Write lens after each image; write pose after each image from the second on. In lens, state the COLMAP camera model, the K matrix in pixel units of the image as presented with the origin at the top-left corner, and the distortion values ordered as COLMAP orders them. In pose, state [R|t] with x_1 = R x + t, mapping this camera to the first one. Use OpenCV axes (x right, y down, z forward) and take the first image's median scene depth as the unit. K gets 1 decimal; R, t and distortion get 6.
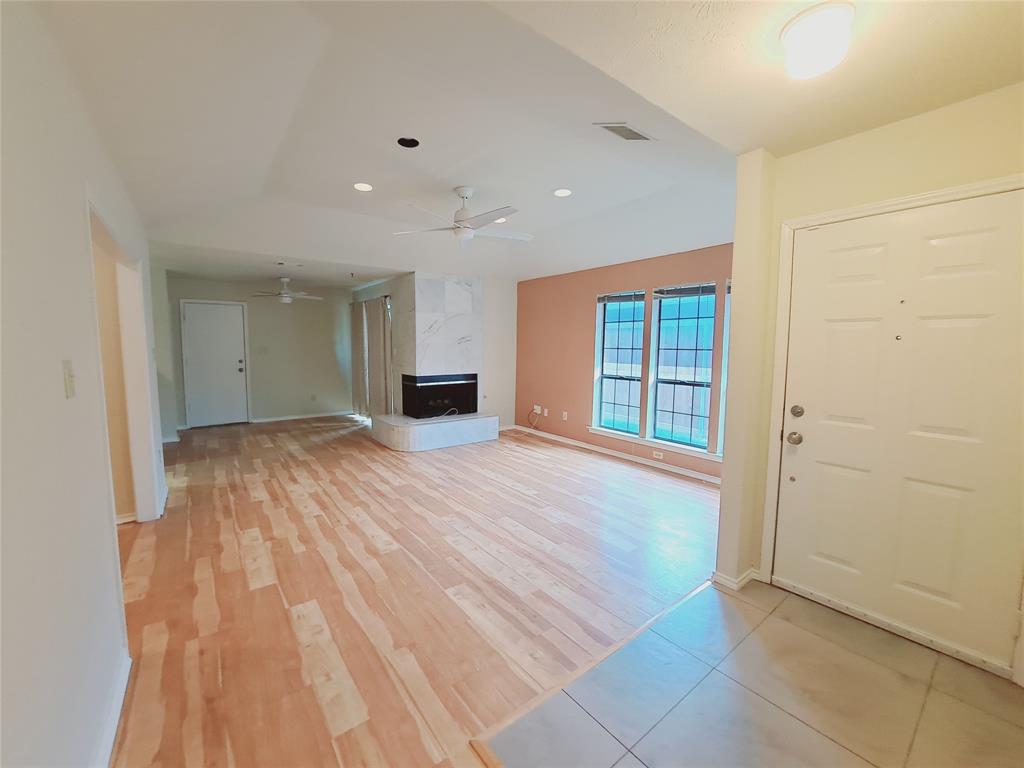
lens RADIAL K [[409.7, 0, 508.6], [0, 409.7, 374.4], [0, 0, 1]] dist [-0.024156, 0.001943]
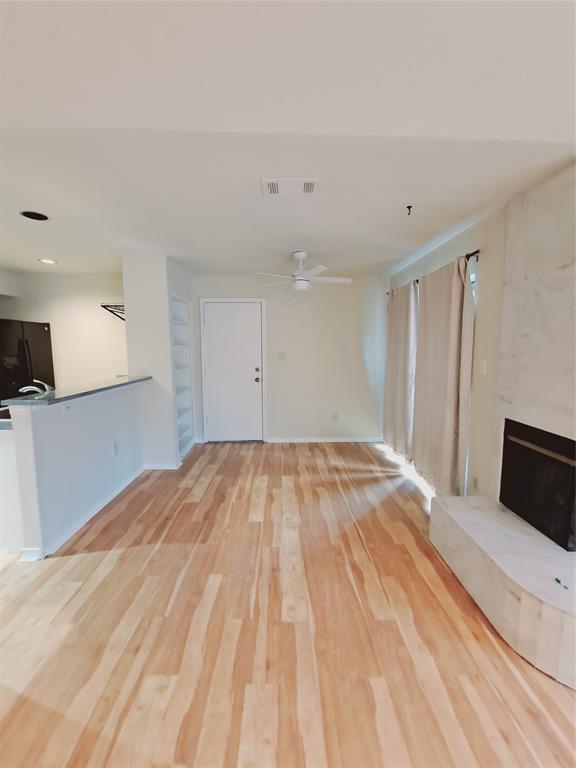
lens RADIAL K [[307.3, 0, 291.7], [0, 307.3, 380.1], [0, 0, 1]] dist [-0.024156, 0.001943]
pose [[0.815678, 0.060986, -0.575283, -0.255754], [-0.040010, 0.997994, 0.049069, -0.049273], [0.577122, -0.017008, 0.816481, 0.571026]]
